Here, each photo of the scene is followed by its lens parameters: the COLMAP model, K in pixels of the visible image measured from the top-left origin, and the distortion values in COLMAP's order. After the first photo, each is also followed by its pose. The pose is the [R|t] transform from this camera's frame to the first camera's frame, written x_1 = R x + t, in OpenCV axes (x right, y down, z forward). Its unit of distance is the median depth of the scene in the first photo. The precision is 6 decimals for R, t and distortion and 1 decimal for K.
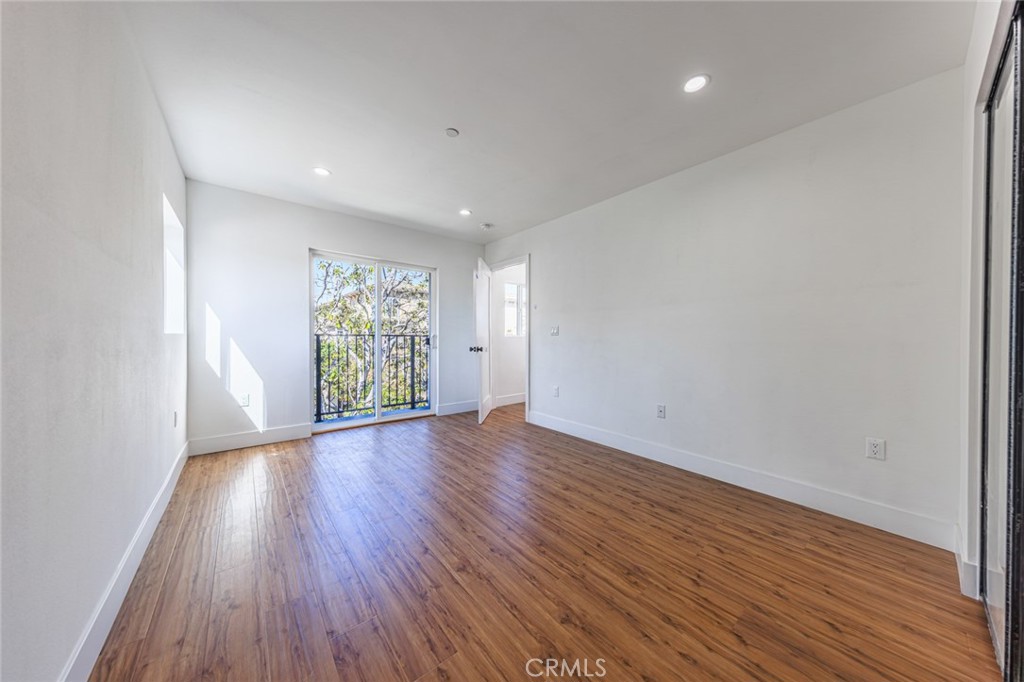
lens RADIAL K [[326.3, 0, 506.8], [0, 326.3, 338.0], [0, 0, 1]] dist [-0.000135, -0.000016]
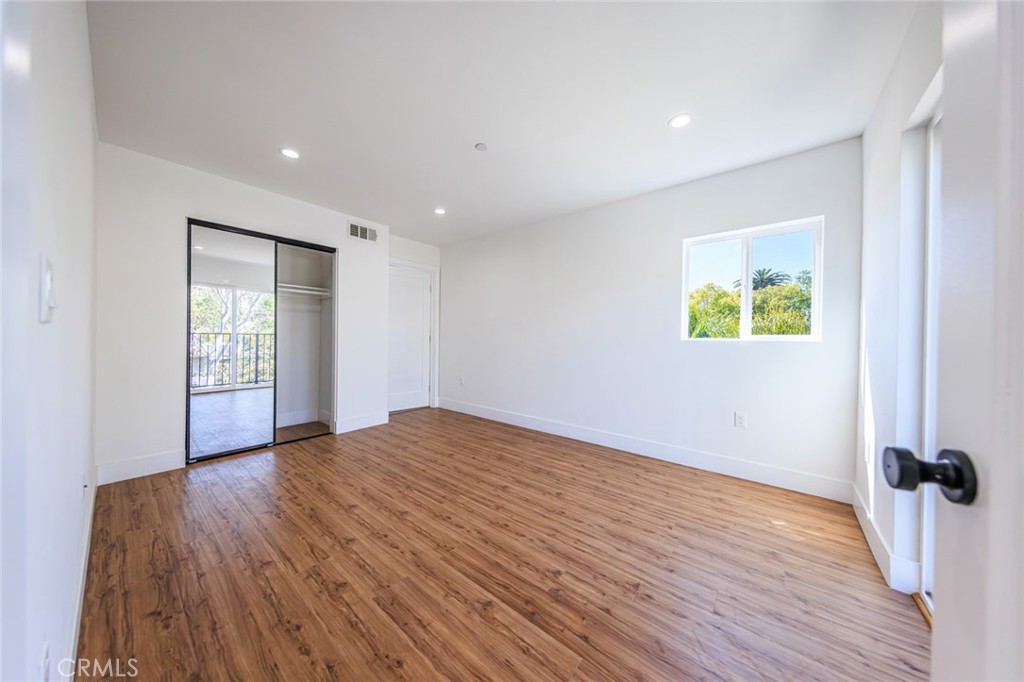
lens RADIAL K [[326.3, 0, 512.7], [0, 326.3, 339.5], [0, 0, 1]] dist [-0.000135, -0.000016]
pose [[-0.979110, -0.017272, -0.202598, -0.059490], [-0.019129, 0.999791, 0.007213, -0.011487], [0.202431, 0.010938, -0.979235, 1.988696]]
